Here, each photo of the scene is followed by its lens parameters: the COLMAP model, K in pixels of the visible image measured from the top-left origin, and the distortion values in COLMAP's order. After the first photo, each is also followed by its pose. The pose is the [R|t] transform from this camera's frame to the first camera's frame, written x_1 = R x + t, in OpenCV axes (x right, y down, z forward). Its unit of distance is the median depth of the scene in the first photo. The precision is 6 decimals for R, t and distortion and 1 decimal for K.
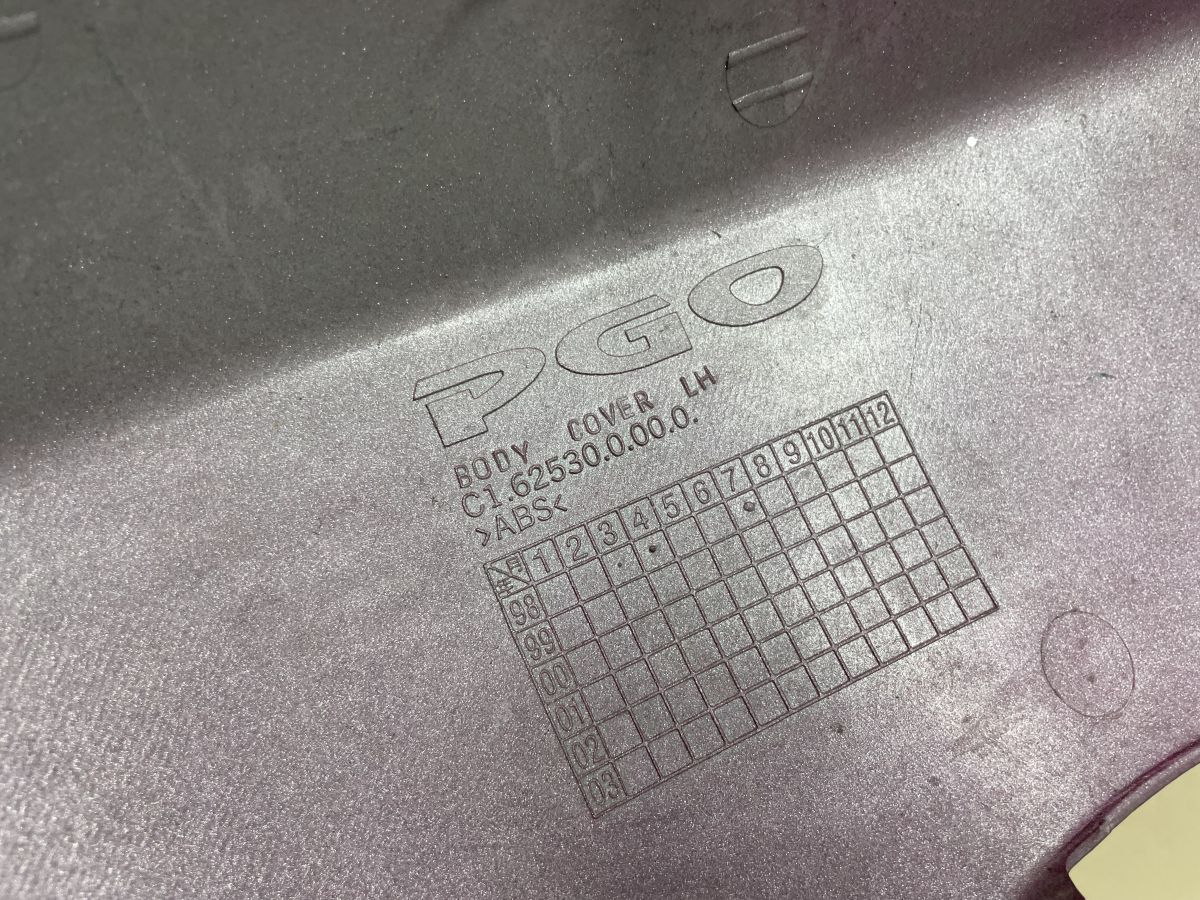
lens RADIAL K [[902.9, 0, 600.0], [0, 902.9, 450.0], [0, 0, 1]] dist [0.028399, -0.001365]
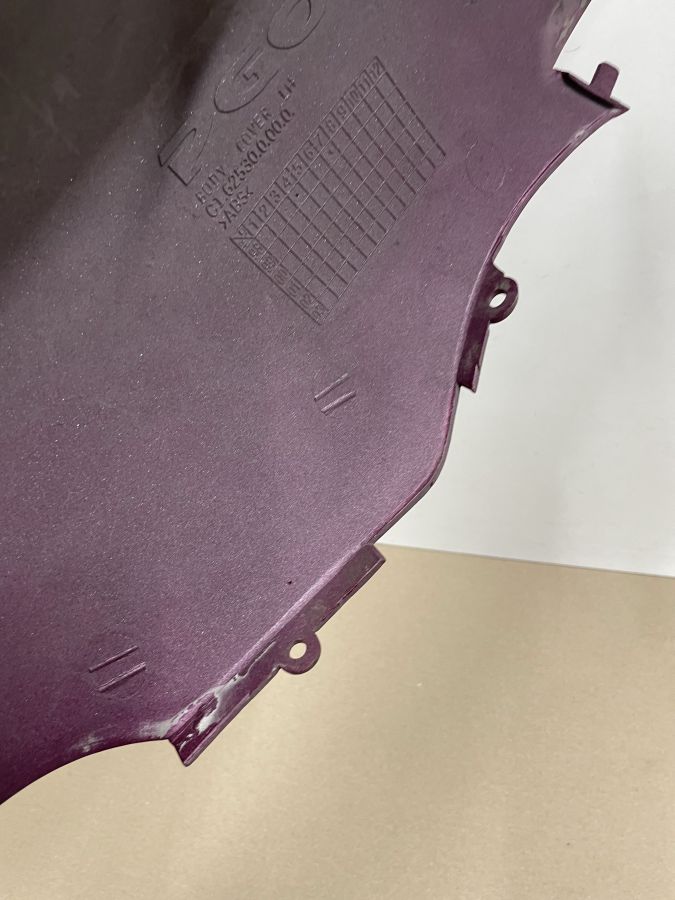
lens RADIAL K [[677.2, 0, 337.5], [0, 677.2, 450.0], [0, 0, 1]] dist [0.028399, -0.001365]
pose [[0.869457, -0.454496, 0.193593, -0.410945], [0.238086, 0.728882, 0.641909, -0.421594], [-0.432851, -0.512020, 0.741940, -0.424867]]
